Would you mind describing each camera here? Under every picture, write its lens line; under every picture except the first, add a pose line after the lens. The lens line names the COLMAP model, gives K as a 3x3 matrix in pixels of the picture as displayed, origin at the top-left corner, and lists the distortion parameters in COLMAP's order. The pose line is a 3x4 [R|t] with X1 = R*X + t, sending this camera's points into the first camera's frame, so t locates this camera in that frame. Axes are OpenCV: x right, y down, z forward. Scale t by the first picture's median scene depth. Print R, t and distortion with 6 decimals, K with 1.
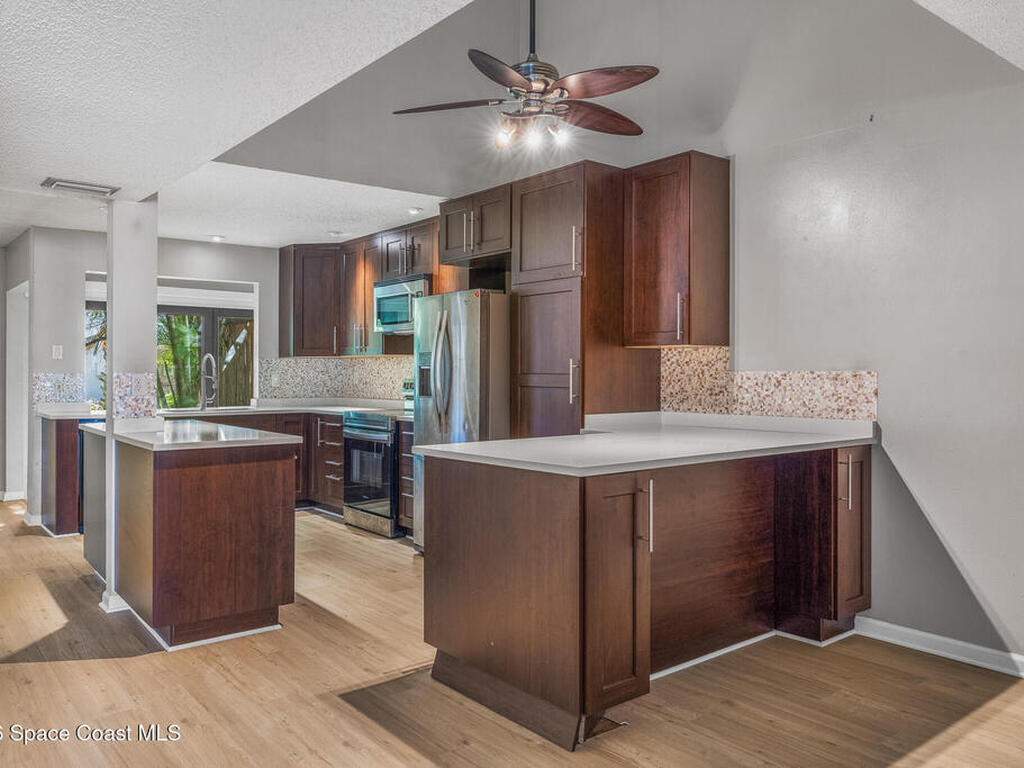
lens RADIAL K [[794.1, 0, 512.0], [0, 794.1, 384.0], [0, 0, 1]] dist [-0.000006, -0.000053]
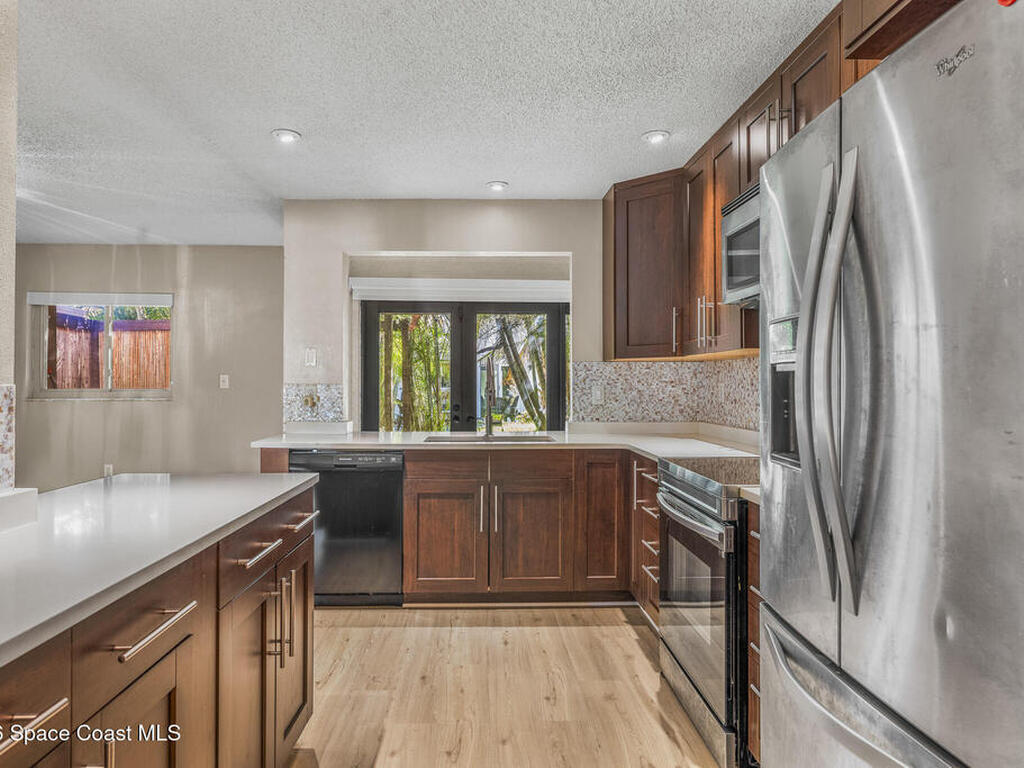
lens RADIAL K [[611.1, 0, 512.0], [0, 611.1, 384.0], [0, 0, 1]] dist [0.003101, 0.000223]
pose [[0.786810, -0.002381, -0.617191, -0.036090], [-0.004701, 0.999940, -0.009851, -0.009484], [0.617178, 0.010652, 0.786752, 0.591227]]
